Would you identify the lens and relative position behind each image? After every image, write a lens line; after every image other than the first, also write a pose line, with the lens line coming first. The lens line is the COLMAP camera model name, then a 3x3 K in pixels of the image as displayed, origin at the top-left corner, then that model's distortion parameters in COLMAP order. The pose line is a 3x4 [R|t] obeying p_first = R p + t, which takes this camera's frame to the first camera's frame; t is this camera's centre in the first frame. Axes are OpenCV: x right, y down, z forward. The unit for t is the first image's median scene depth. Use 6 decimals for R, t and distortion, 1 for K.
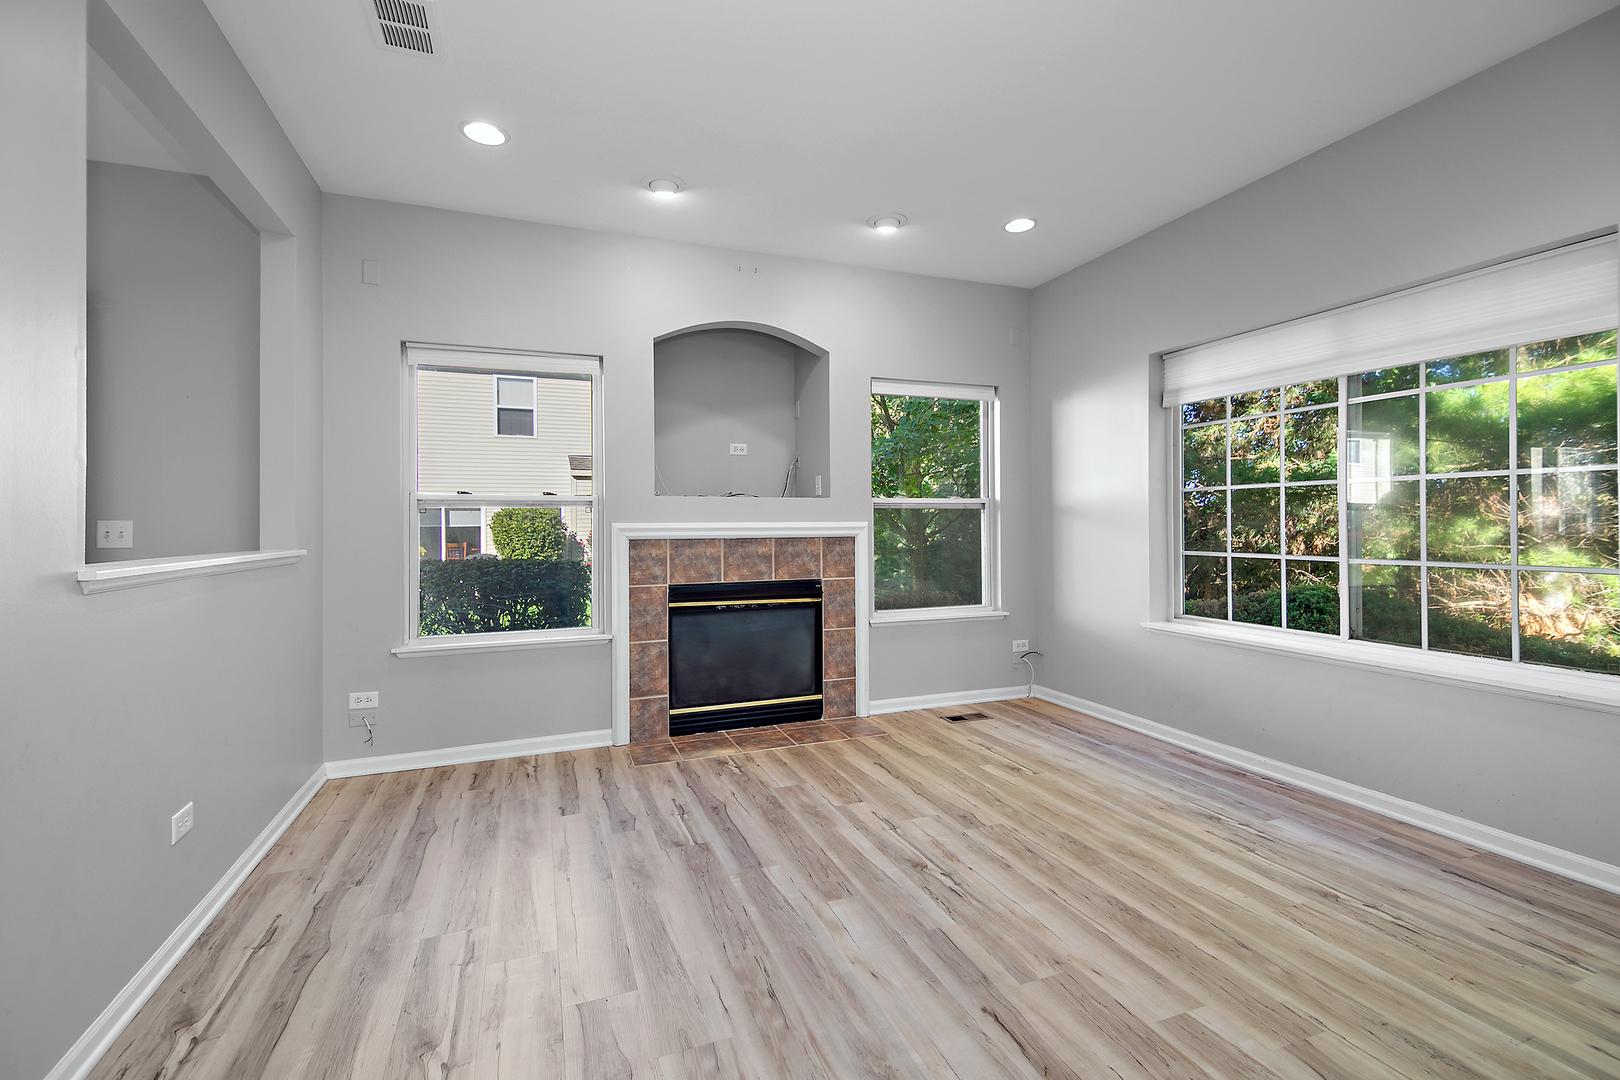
lens RADIAL K [[762.0, 0, 879.9], [0, 762.0, 533.2], [0, 0, 1]] dist [0.024865, -0.007877]
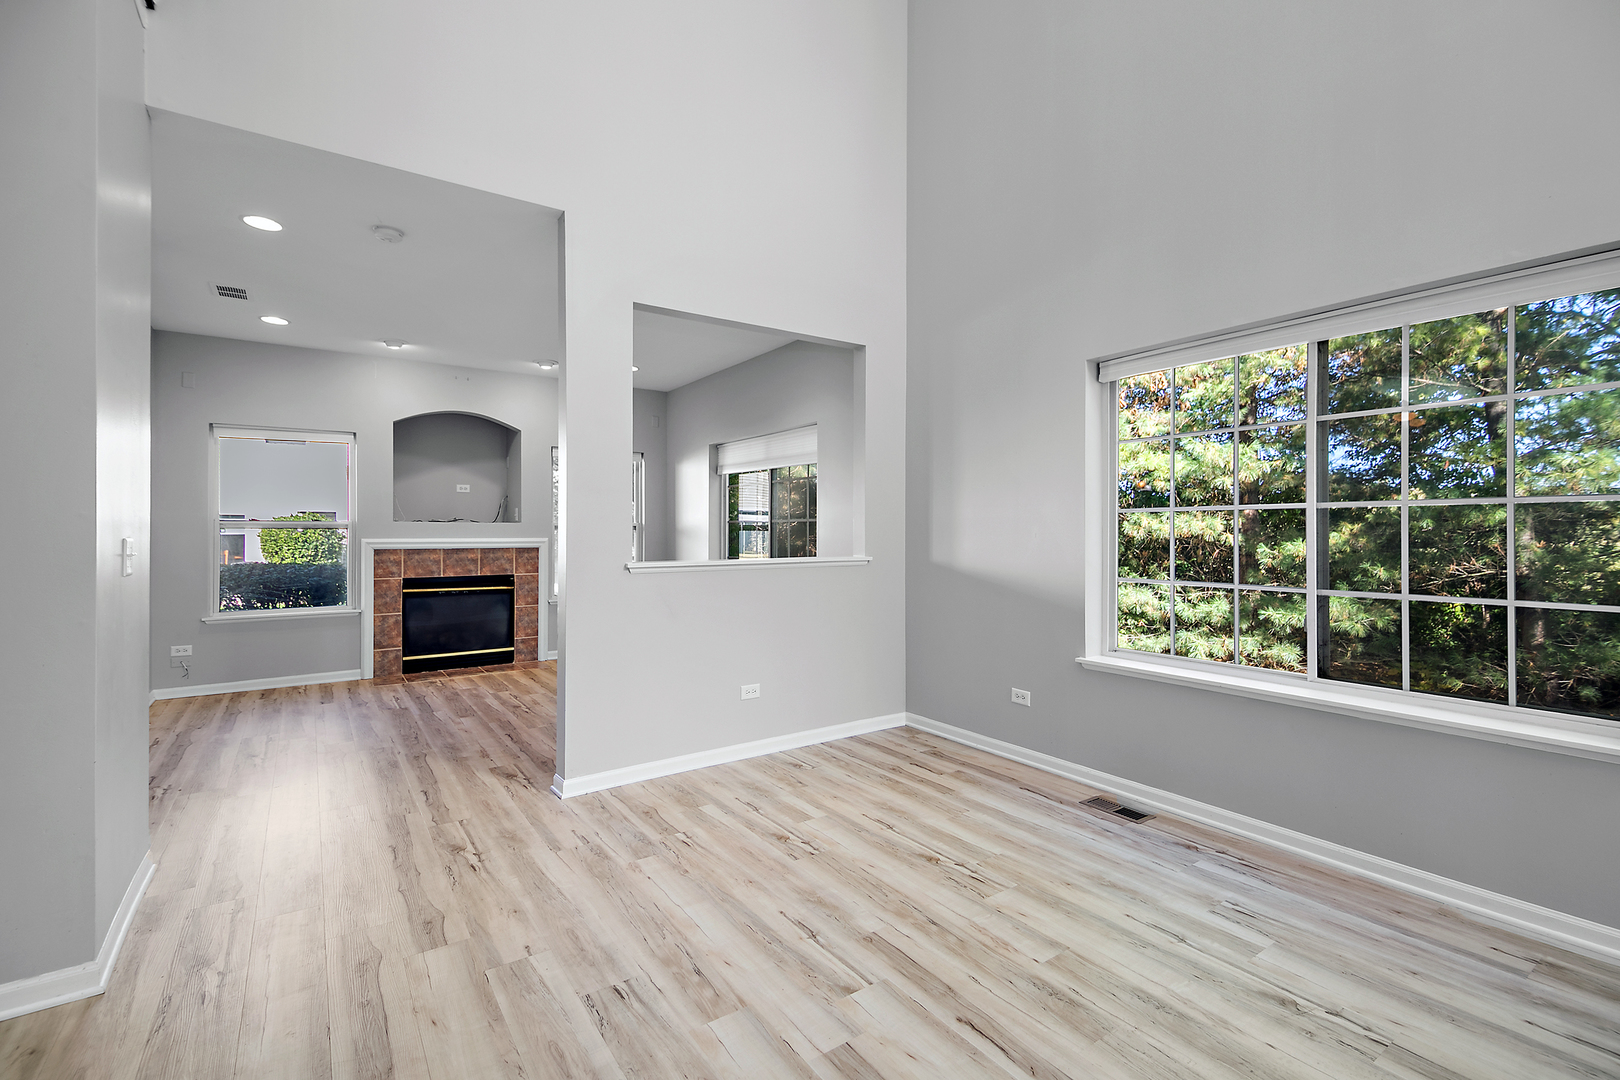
lens RADIAL K [[762.0, 0, 883.7], [0, 762.0, 538.5], [0, 0, 1]] dist [0.024865, -0.007877]
pose [[0.976339, 0.004550, 0.216198, 0.351955], [-0.003840, 0.999986, -0.003705, -0.012445], [-0.216212, 0.002787, 0.976343, -0.770520]]
